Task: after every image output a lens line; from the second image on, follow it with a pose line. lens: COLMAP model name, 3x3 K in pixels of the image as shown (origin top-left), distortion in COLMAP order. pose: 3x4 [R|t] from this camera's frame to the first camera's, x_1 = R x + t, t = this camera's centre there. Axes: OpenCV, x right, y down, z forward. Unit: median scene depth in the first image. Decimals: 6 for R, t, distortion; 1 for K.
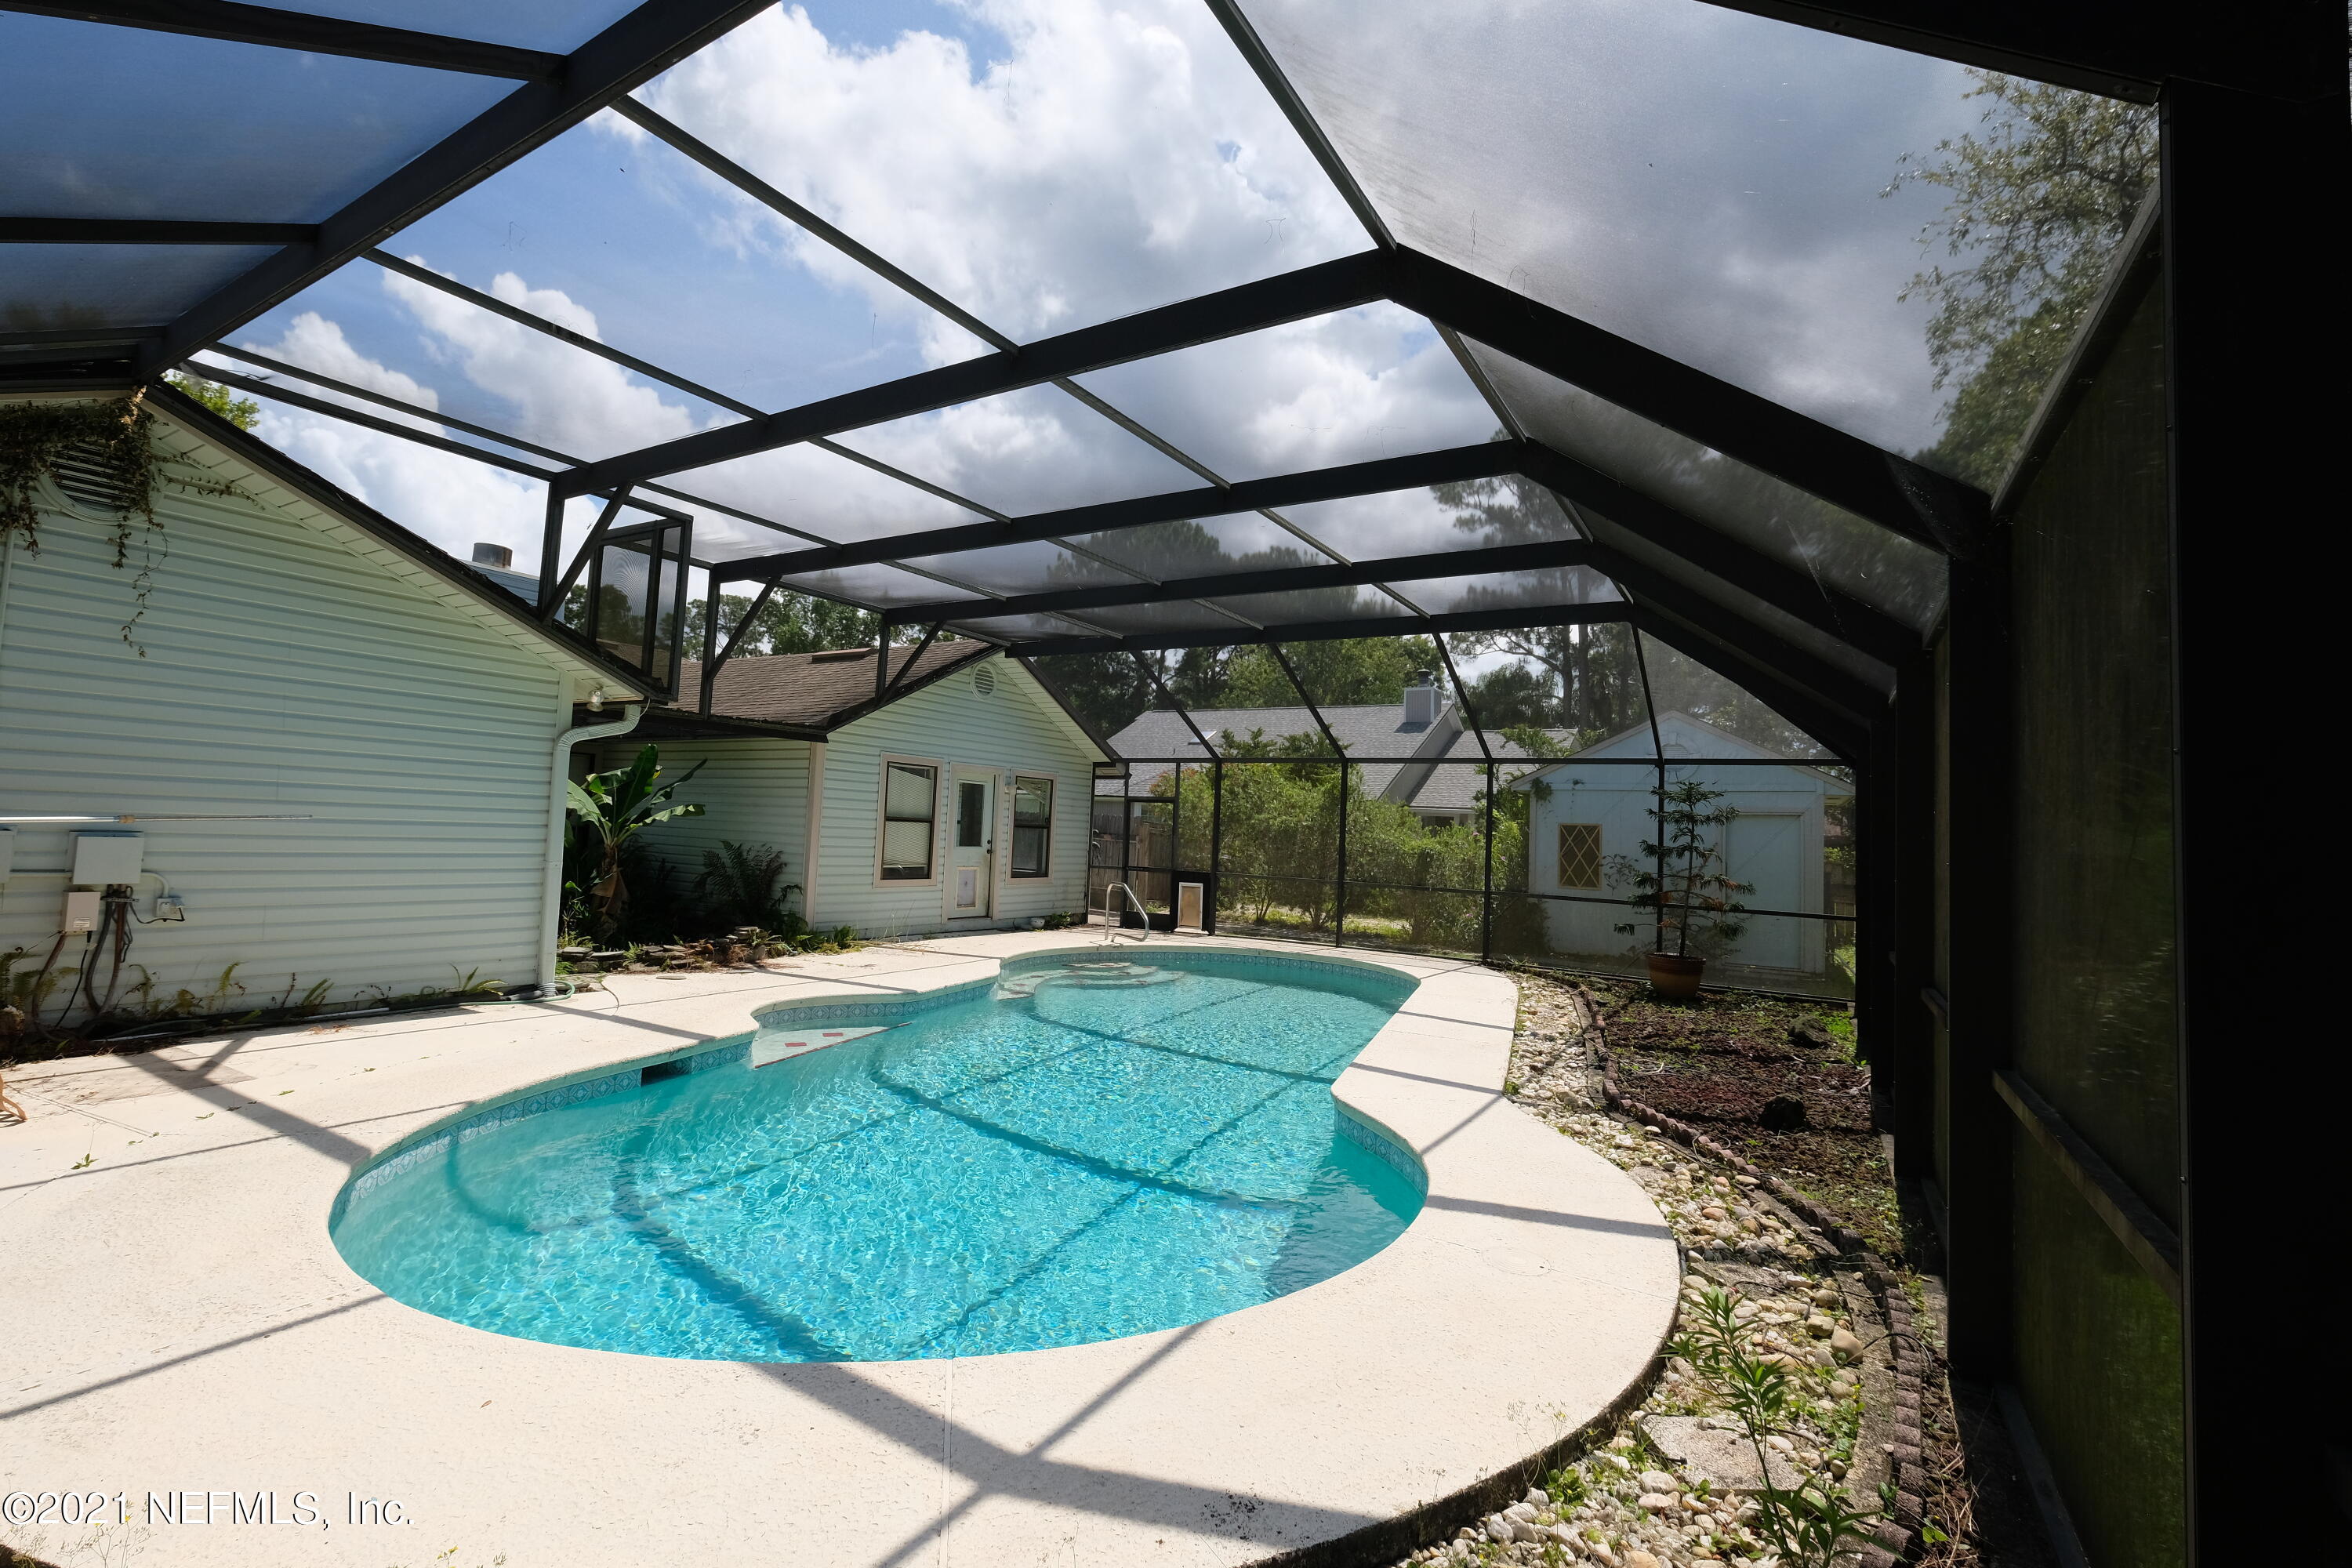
lens RADIAL K [[1023.1, 0, 1172.2], [0, 1023.1, 769.1], [0, 0, 1]] dist [-0.004983, 0.001149]
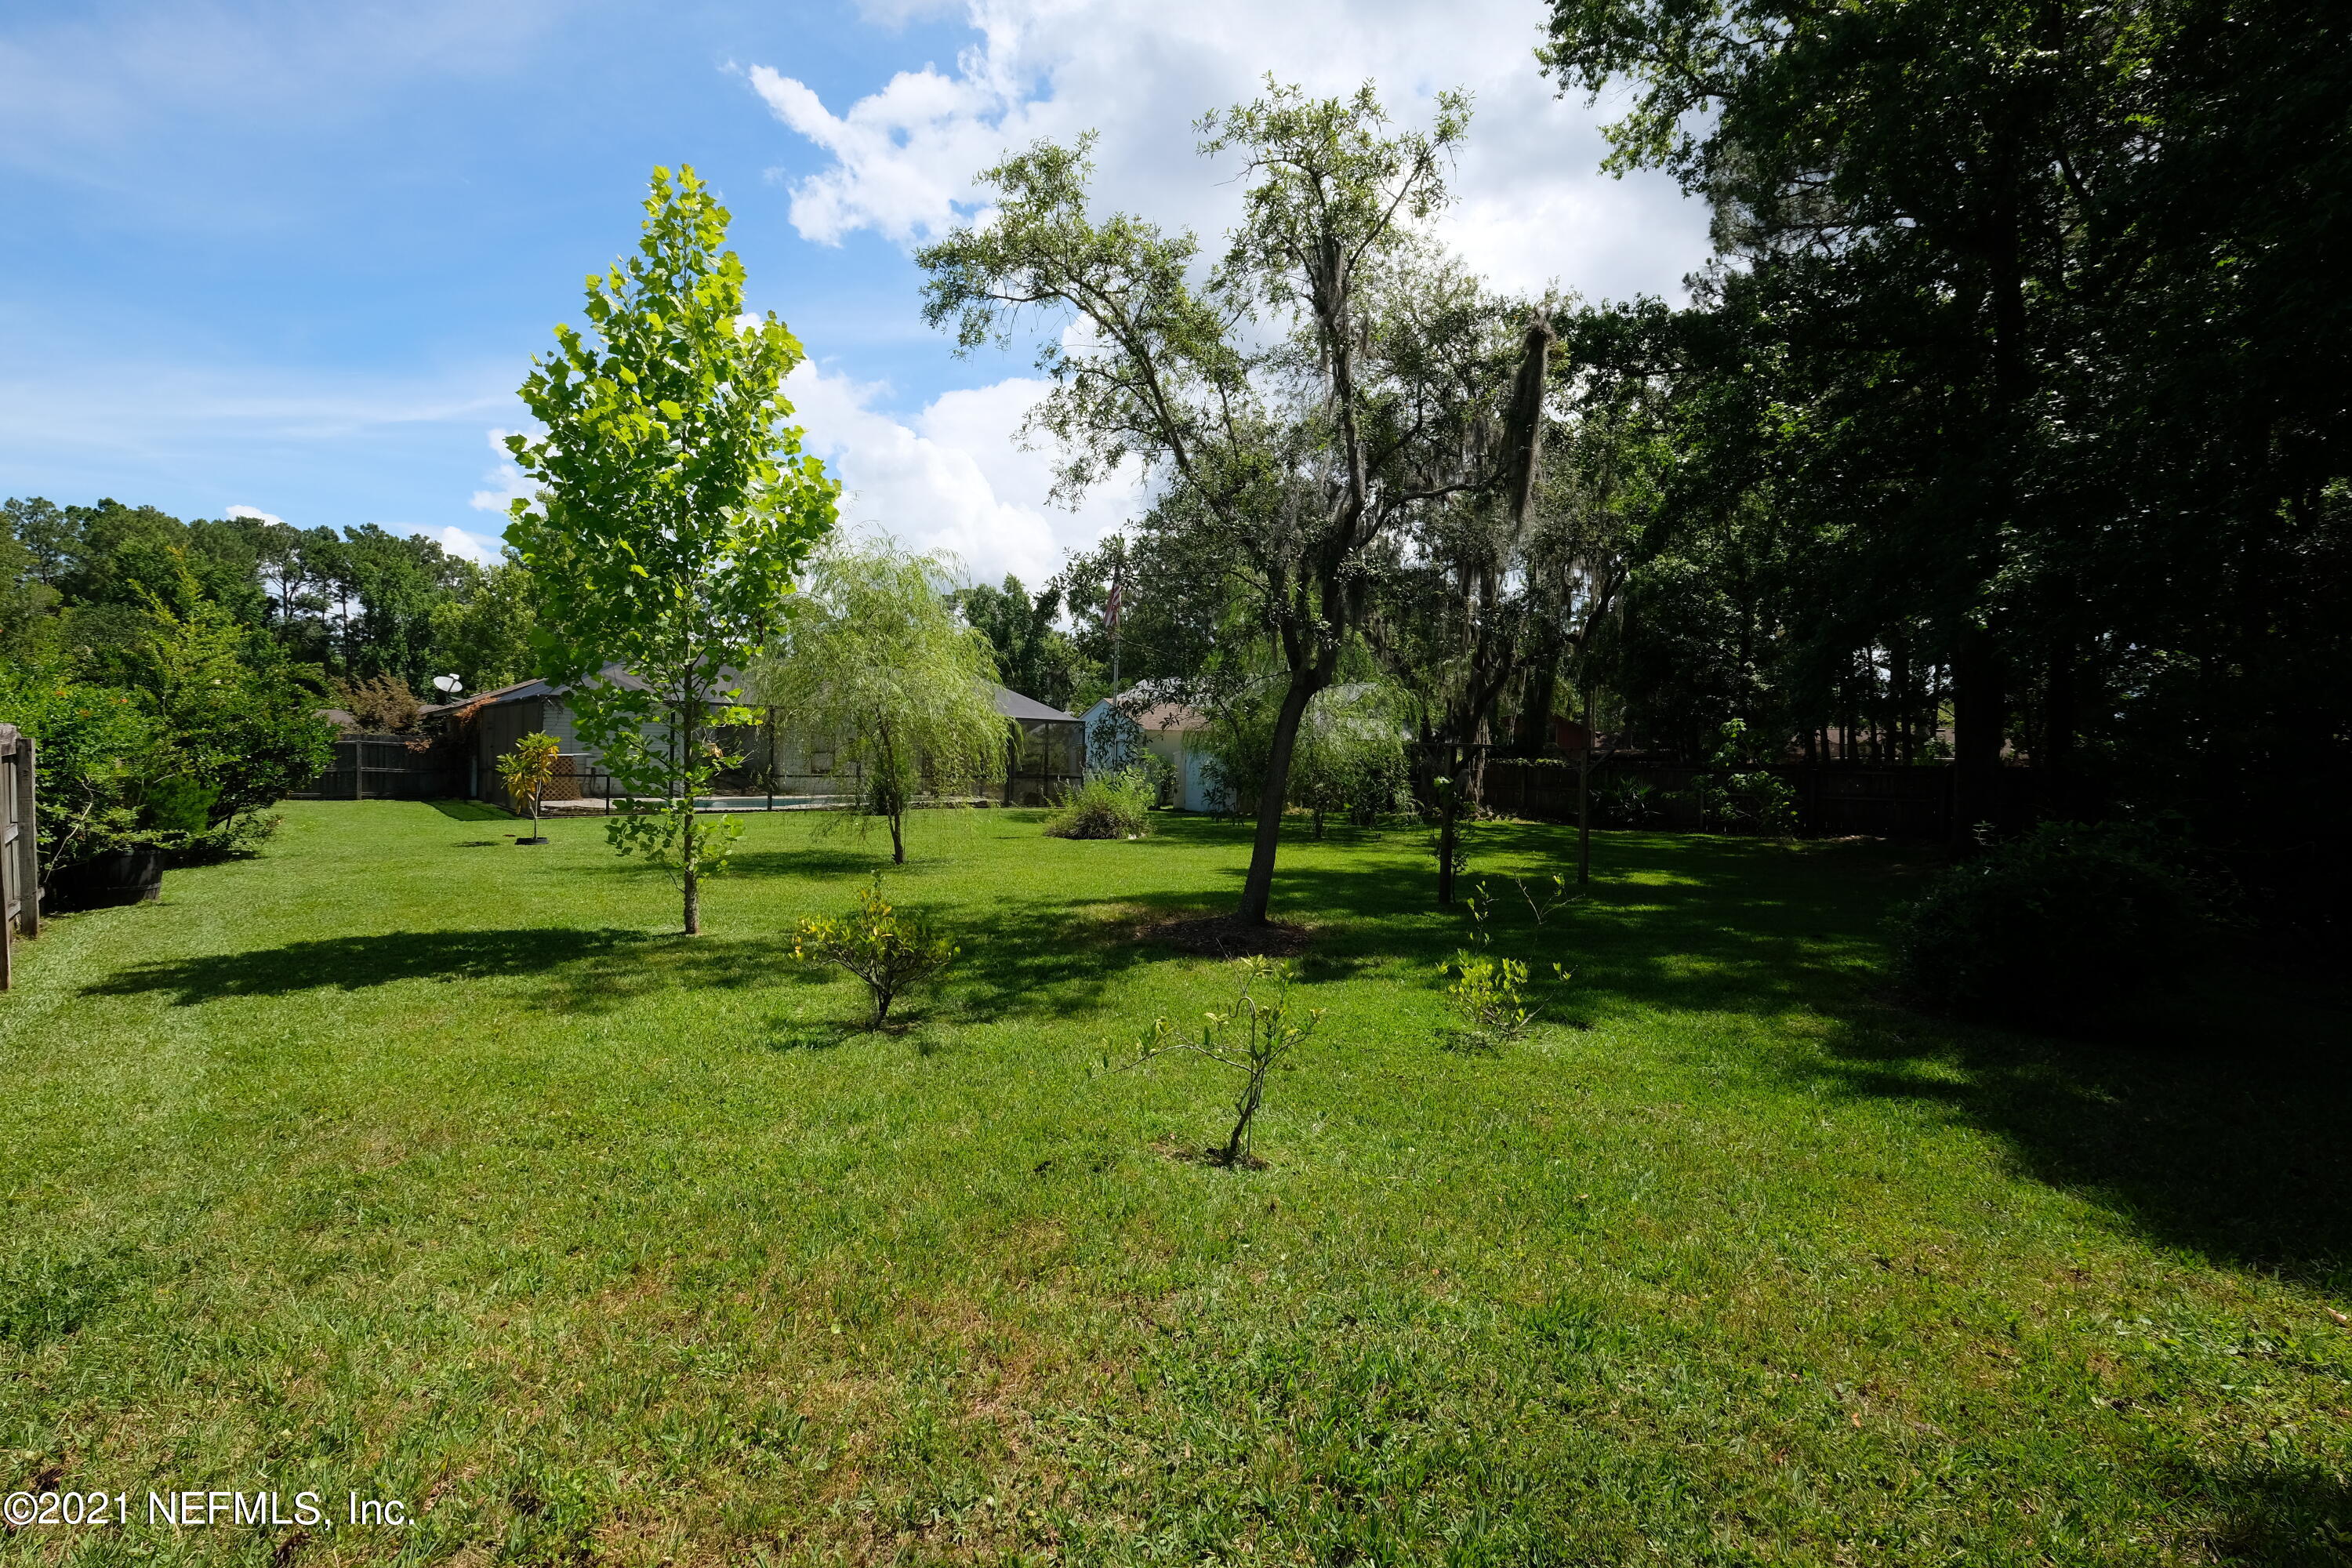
lens RADIAL K [[1023.1, 0, 1189.0], [0, 1023.1, 783.6], [0, 0, 1]] dist [-0.004983, 0.001149]
pose [[0.955858, -0.016969, -0.293340, 1.466608], [0.036860, 0.997369, 0.062417, -0.000462], [0.291509, -0.070474, 0.953969, -1.318561]]
